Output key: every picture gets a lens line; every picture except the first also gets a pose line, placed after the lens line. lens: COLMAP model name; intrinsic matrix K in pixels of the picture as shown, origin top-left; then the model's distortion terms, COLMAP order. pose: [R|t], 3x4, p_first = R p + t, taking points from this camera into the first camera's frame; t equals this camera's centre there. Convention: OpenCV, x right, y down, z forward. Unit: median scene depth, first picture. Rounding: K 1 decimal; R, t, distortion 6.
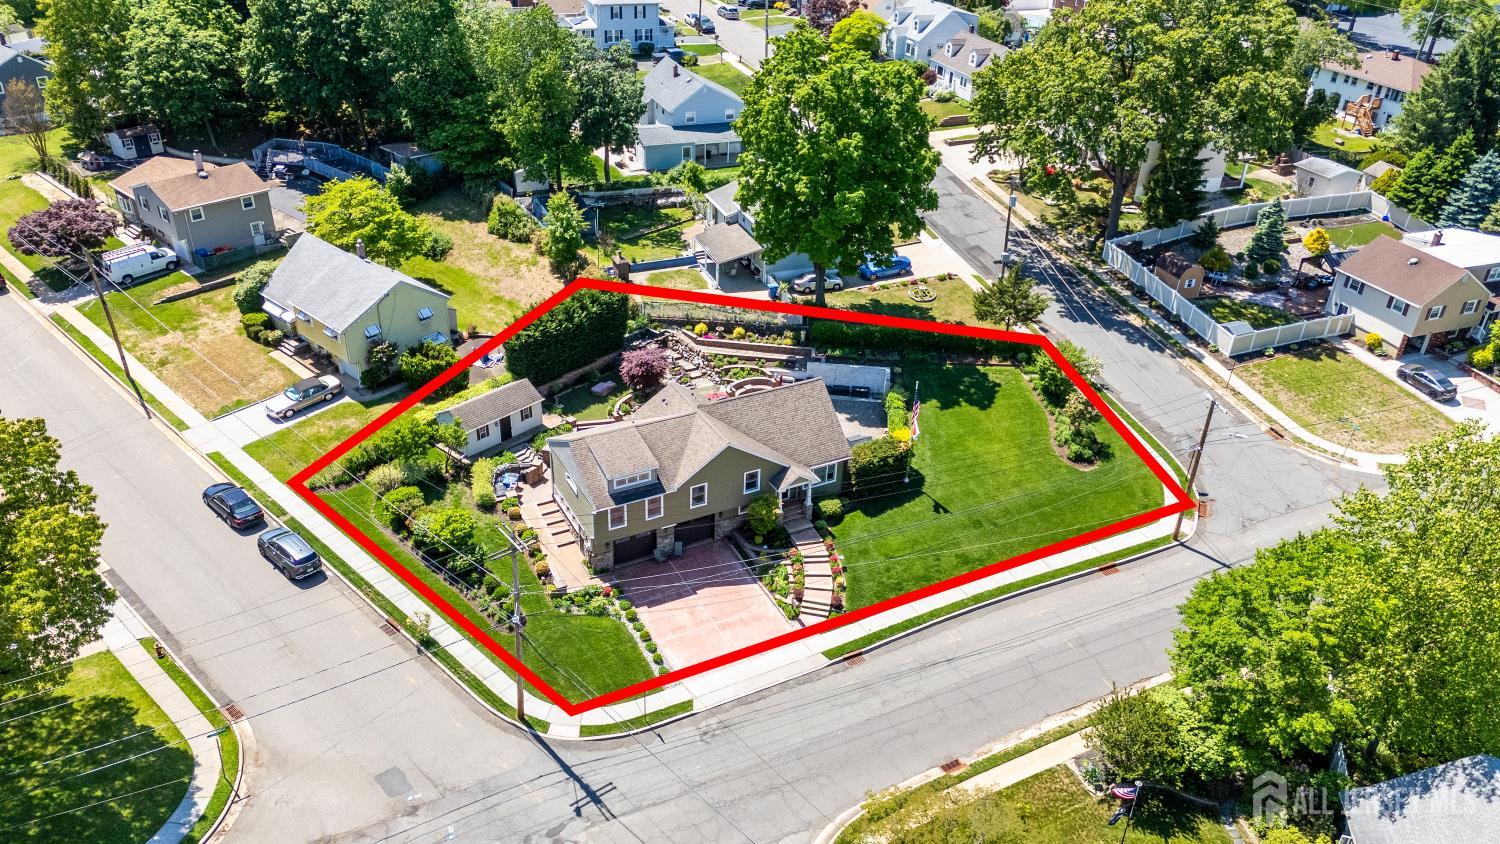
lens RADIAL K [[1100.3, 0, 745.4], [0, 1100.3, 424.0], [0, 0, 1]] dist [0.061615, -0.058871]
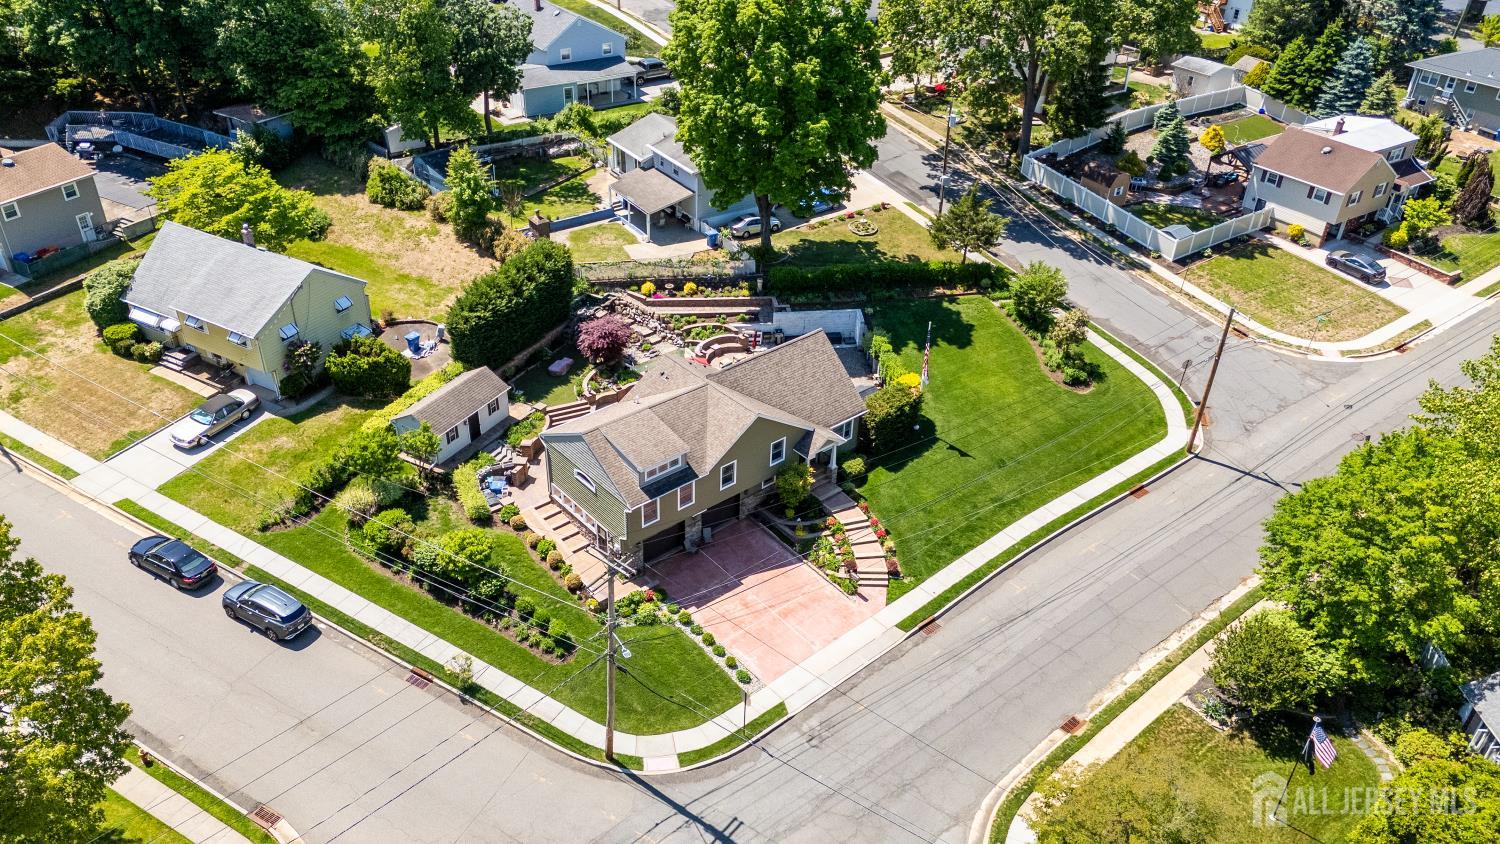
lens RADIAL K [[1100.3, 0, 746.3], [0, 1100.3, 427.6], [0, 0, 1]] dist [0.061615, -0.058871]
pose [[0.974335, -0.126962, 0.185882, -0.162774], [0.115966, 0.990859, 0.068923, -0.029040], [-0.192934, -0.045598, 0.980152, 0.097399]]
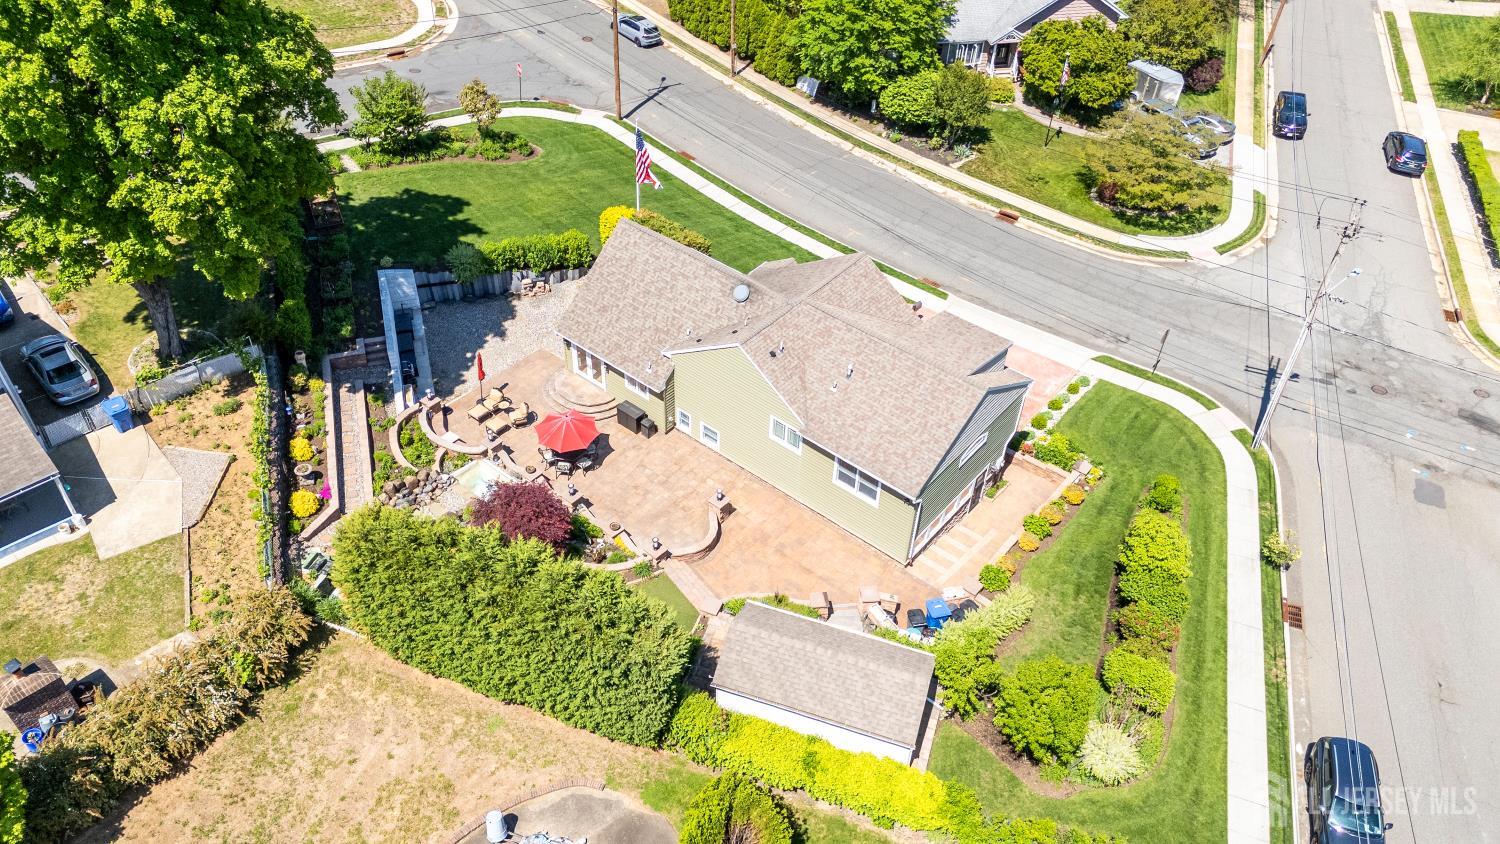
lens RADIAL K [[1100.3, 0, 747.9], [0, 1100.3, 423.0], [0, 0, 1]] dist [0.061615, -0.058871]
pose [[-0.389790, -0.645963, 0.656351, -0.436605], [0.429476, 0.502960, 0.750054, -0.410168], [-0.814625, 0.574251, 0.081377, 0.892700]]
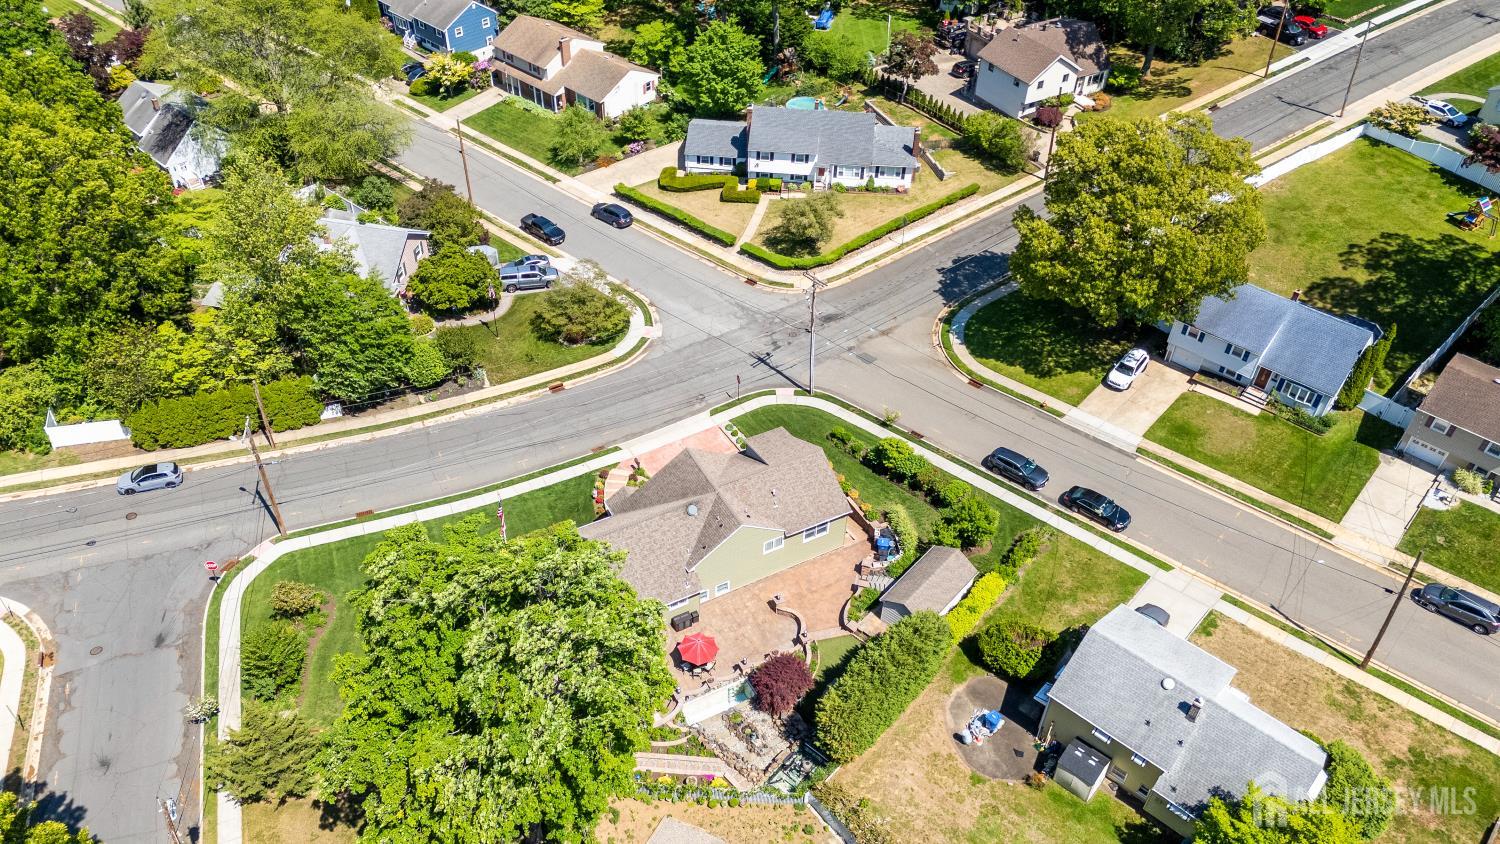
lens RADIAL K [[1100.3, 0, 752.6], [0, 1100.3, 411.9], [0, 0, 1]] dist [0.061615, -0.058871]
pose [[-0.998080, -0.033367, -0.052190, -0.019670], [-0.060090, 0.316893, 0.946556, -0.933113], [-0.015045, 0.947874, -0.318289, 1.120052]]
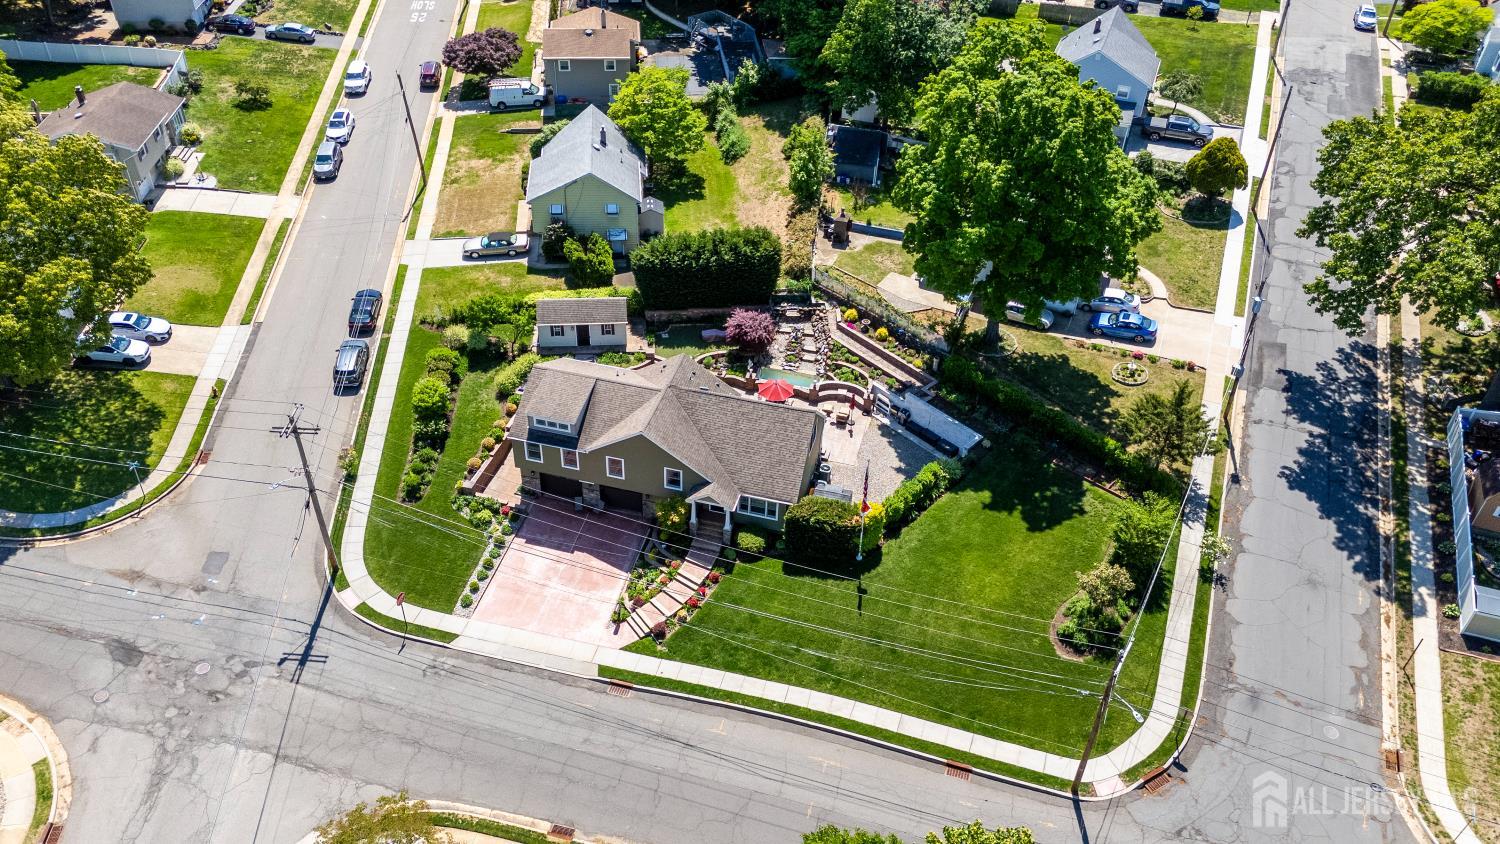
lens RADIAL K [[1100.3, 0, 745.0], [0, 1100.3, 420.2], [0, 0, 1]] dist [0.061615, -0.058871]
pose [[0.740374, 0.408956, -0.533481, 0.475817], [-0.347522, 0.912219, 0.216992, -0.196829], [0.575391, 0.024741, 0.817504, 0.215270]]
